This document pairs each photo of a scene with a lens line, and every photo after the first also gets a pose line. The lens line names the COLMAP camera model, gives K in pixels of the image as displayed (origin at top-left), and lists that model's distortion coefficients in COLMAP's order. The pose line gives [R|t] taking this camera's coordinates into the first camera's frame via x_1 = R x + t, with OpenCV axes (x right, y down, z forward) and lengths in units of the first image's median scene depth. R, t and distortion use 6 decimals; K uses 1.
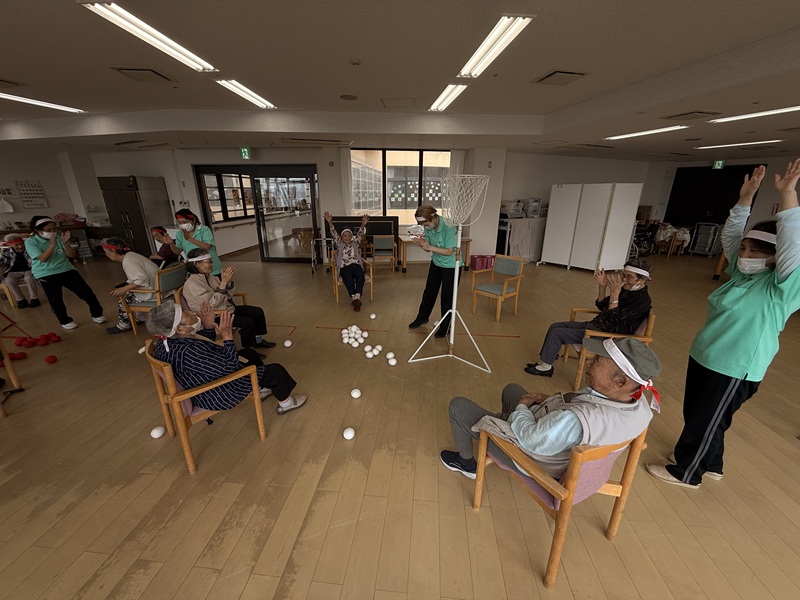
lens RADIAL K [[322.3, 0, 398.7], [0, 322.3, 301.2], [0, 0, 1]] dist [-0.002793, -0.000042]
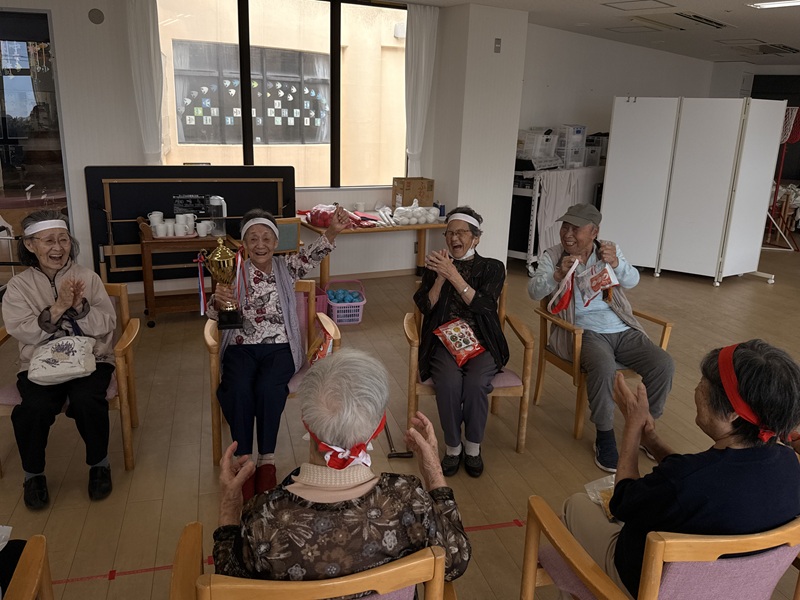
lens RADIAL K [[650.2, 0, 400.5], [0, 650.2, 299.3], [0, 0, 1]] dist [0.026107, -0.007215]
pose [[0.924464, -0.076058, 0.373607, -0.173988], [0.092218, 0.995411, -0.025544, -0.074016], [-0.369950, 0.058068, 0.927235, 0.248137]]
